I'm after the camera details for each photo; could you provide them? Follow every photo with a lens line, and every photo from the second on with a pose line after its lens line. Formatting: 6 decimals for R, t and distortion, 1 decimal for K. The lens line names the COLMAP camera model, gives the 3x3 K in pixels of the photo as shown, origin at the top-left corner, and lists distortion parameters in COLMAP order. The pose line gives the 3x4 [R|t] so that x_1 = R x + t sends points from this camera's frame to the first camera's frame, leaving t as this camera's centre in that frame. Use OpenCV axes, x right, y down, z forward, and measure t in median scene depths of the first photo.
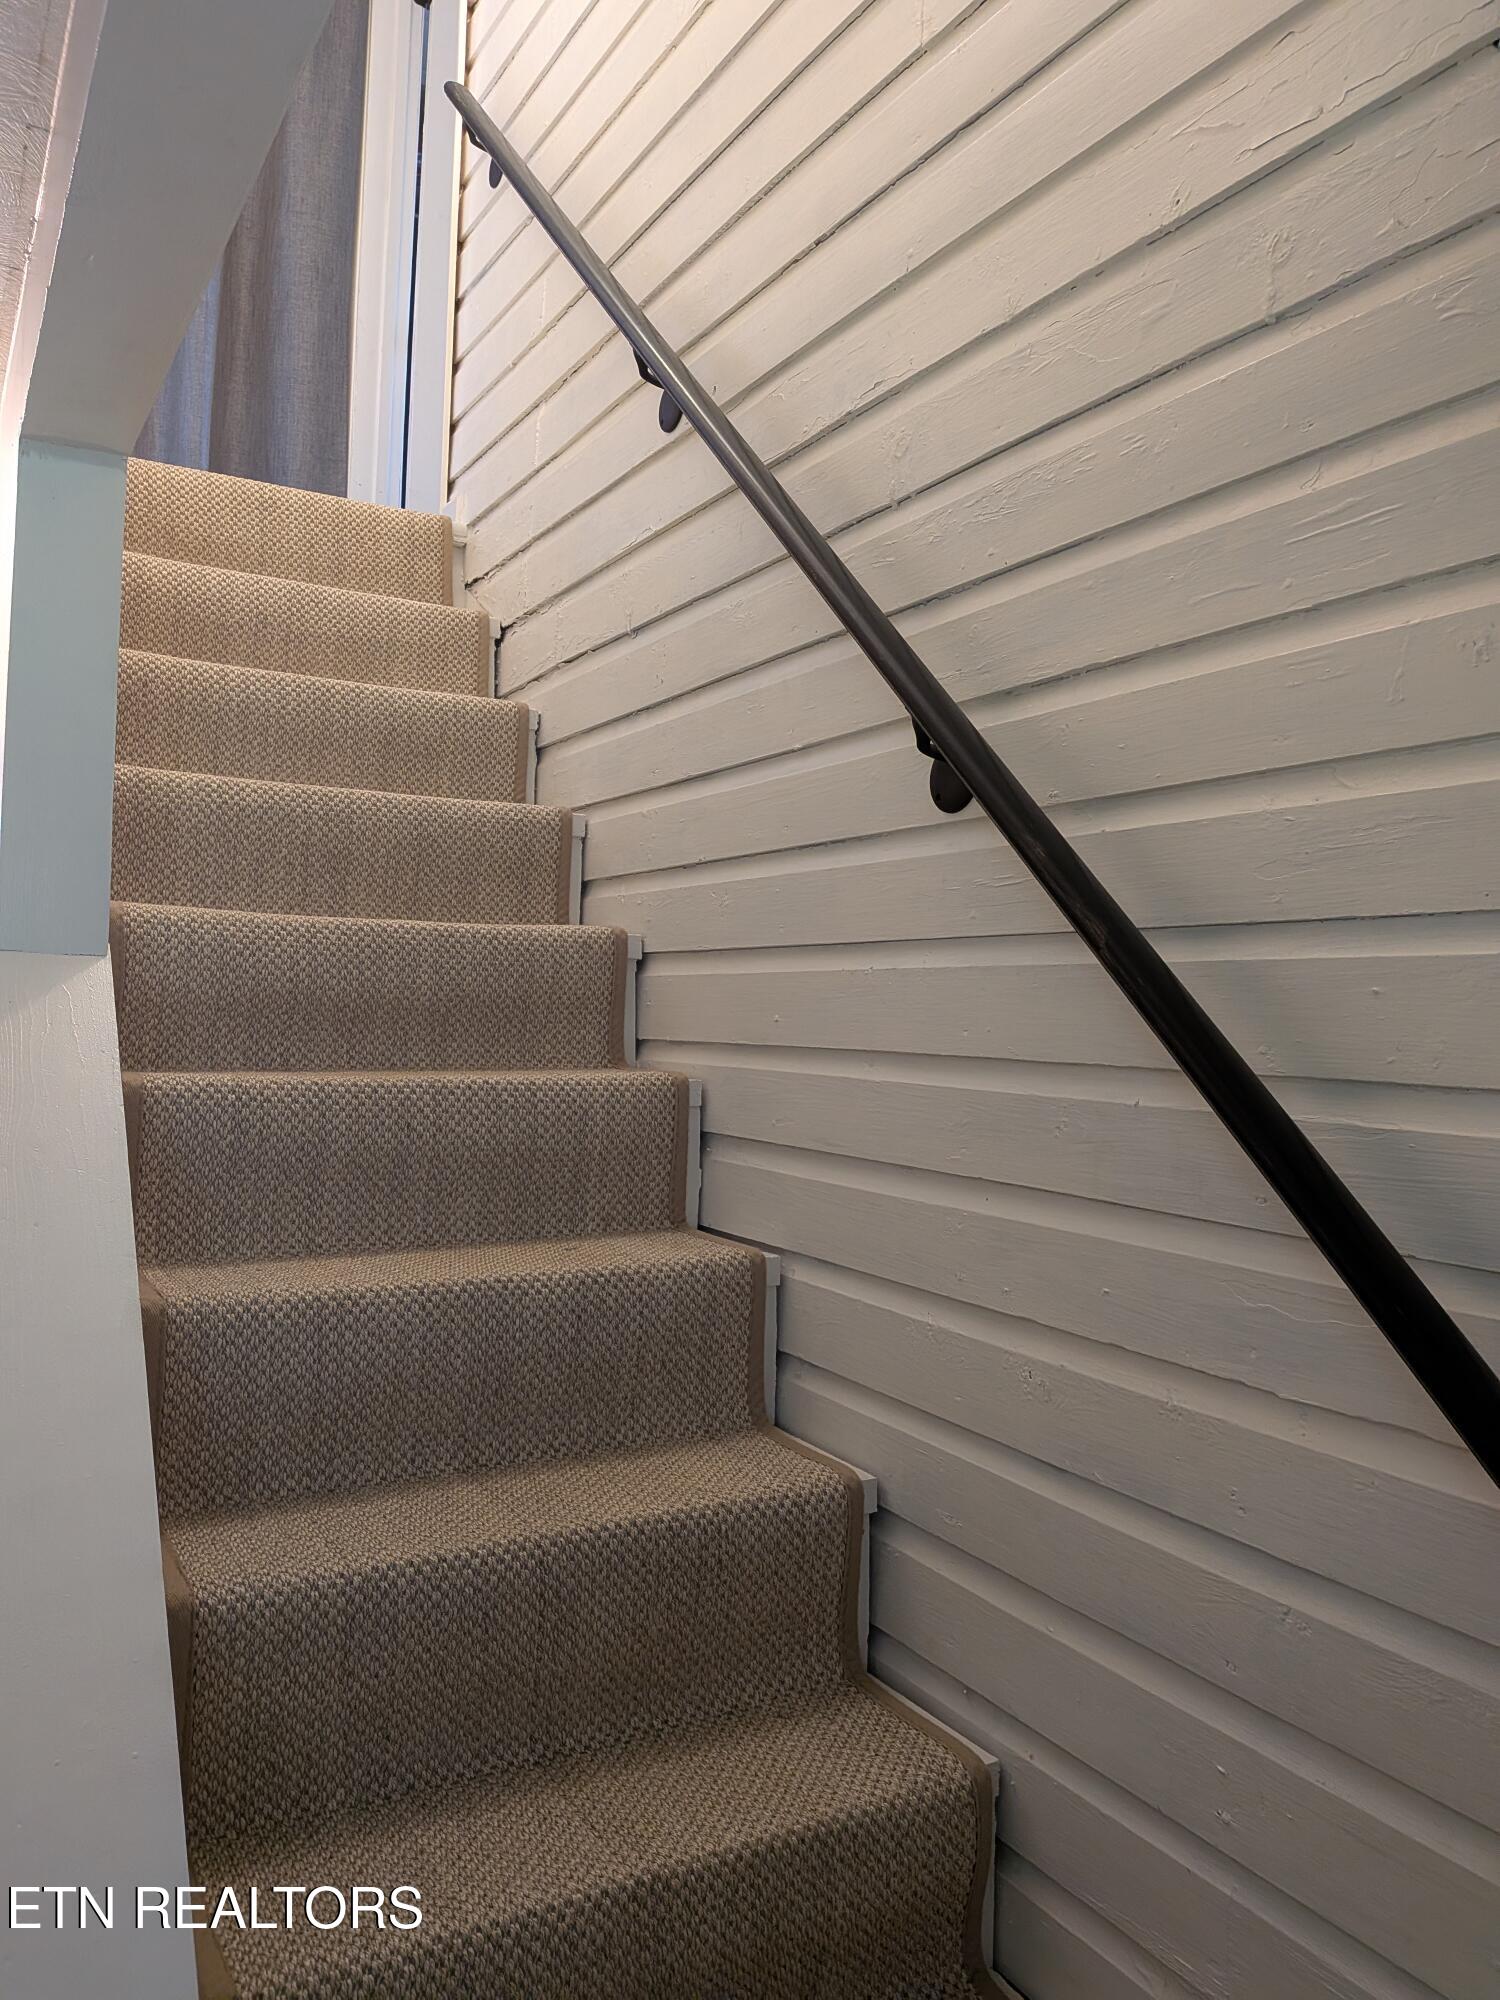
lens RADIAL K [[1377.5, 0, 750.0], [0, 1377.5, 1000.0], [0, 0, 1]] dist [0.052211, 0.001400]
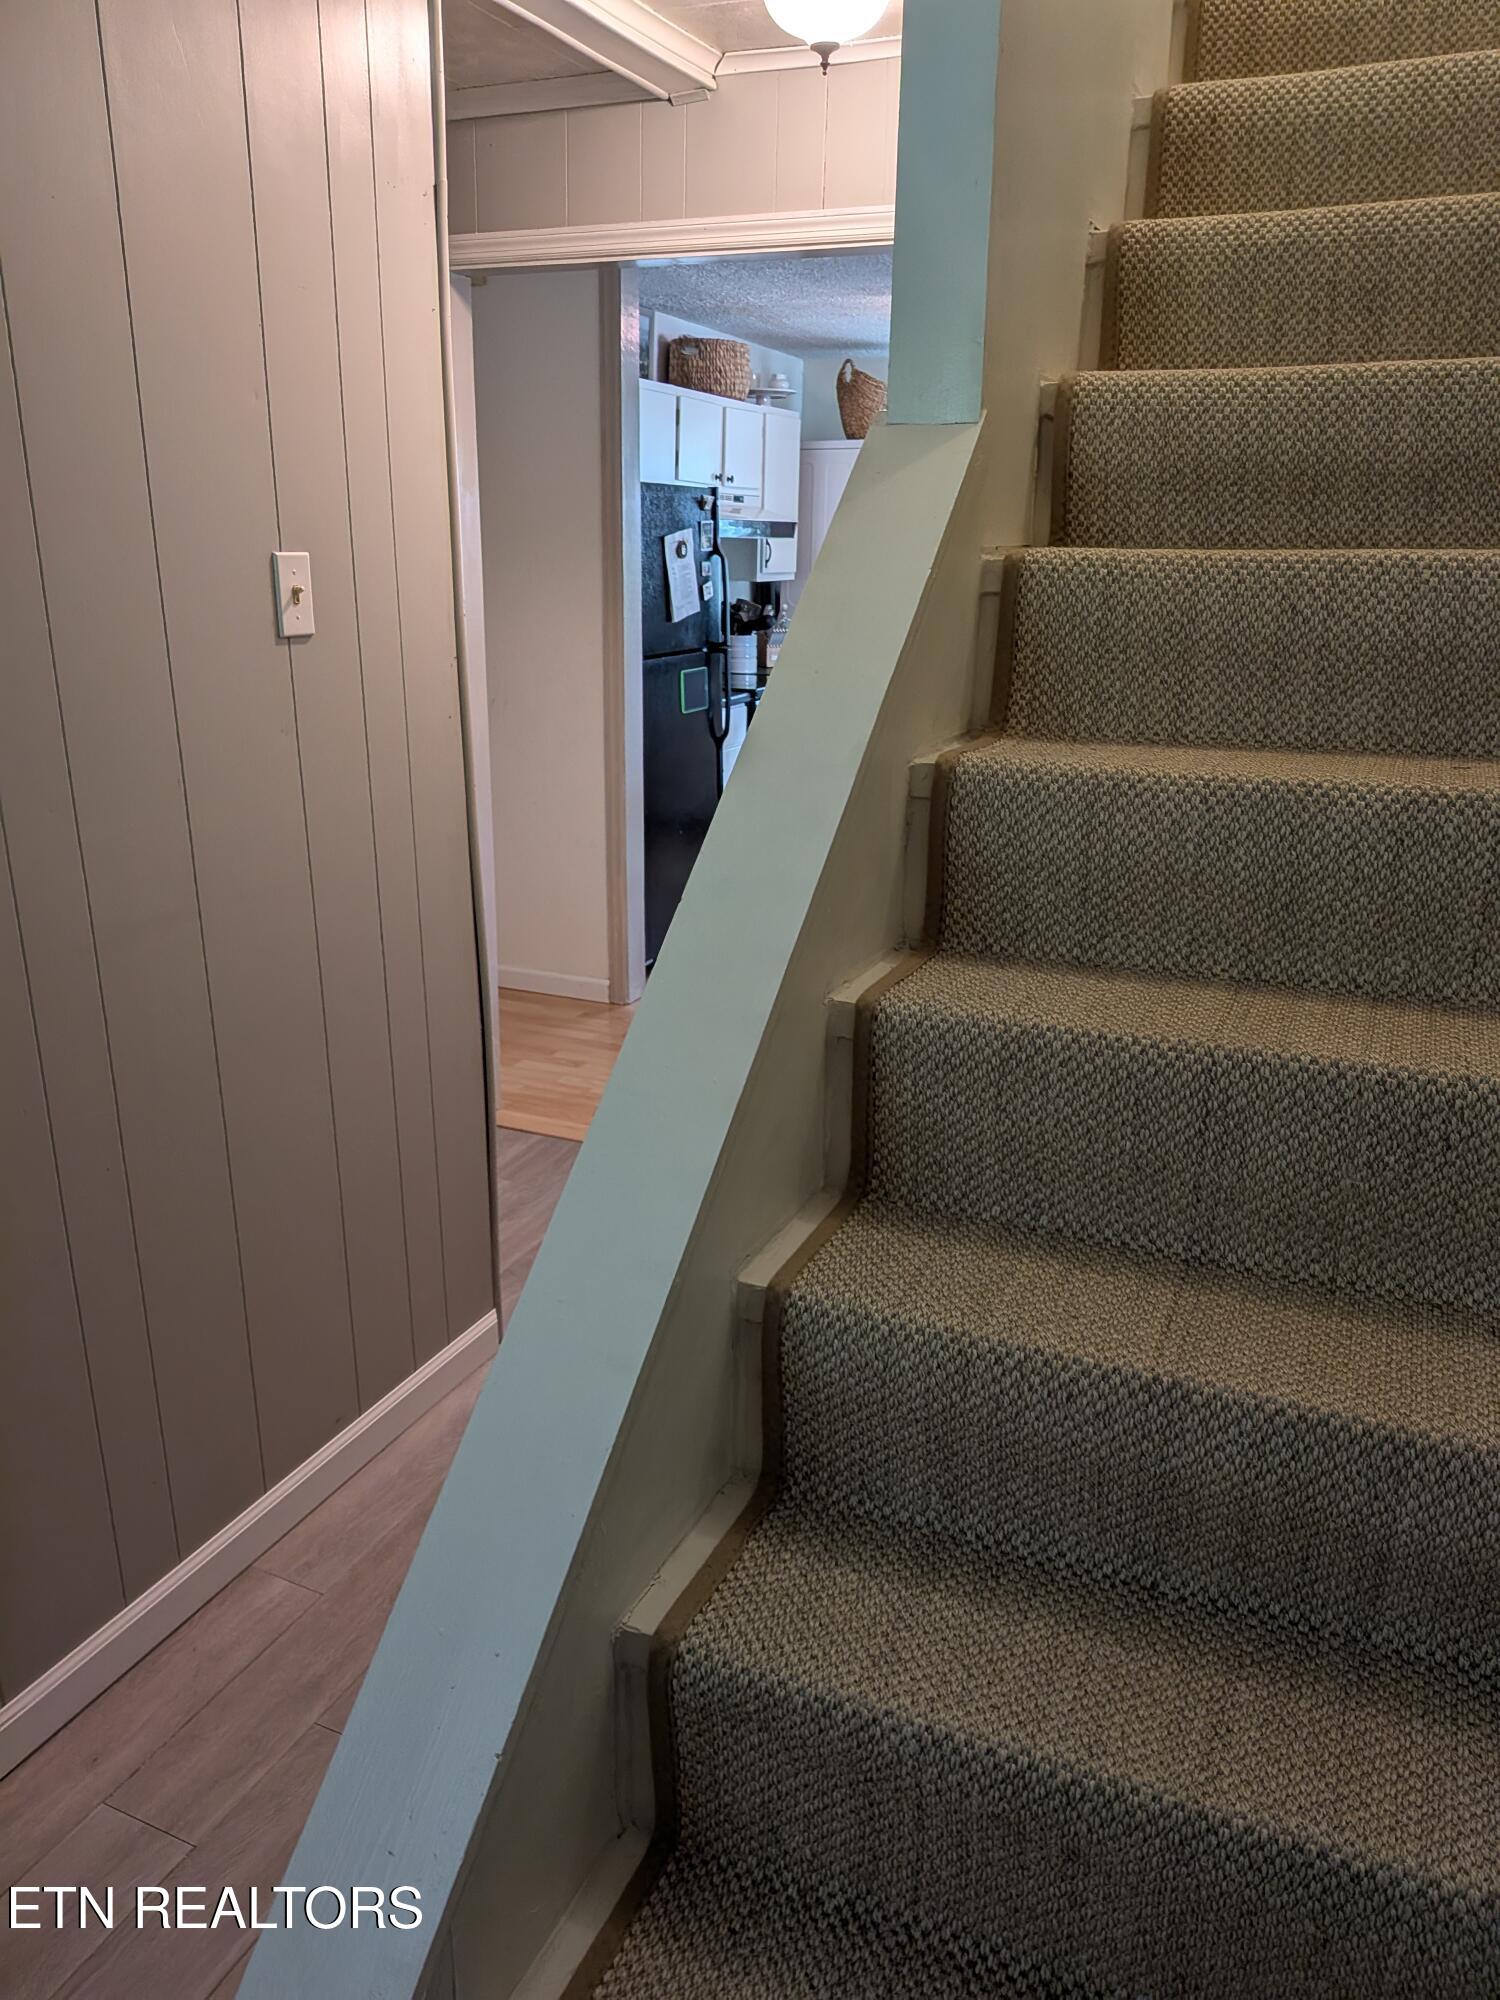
lens RADIAL K [[1430.0, 0, 750.5], [0, 1430.0, 1052.1], [0, 0, 1]] dist [-0.060843, 0.011685]
pose [[0.600273, 0.237634, -0.763677, 0.278958], [0.041971, 0.944166, 0.326787, 0.048280], [0.798693, -0.228214, 0.556784, 0.161111]]
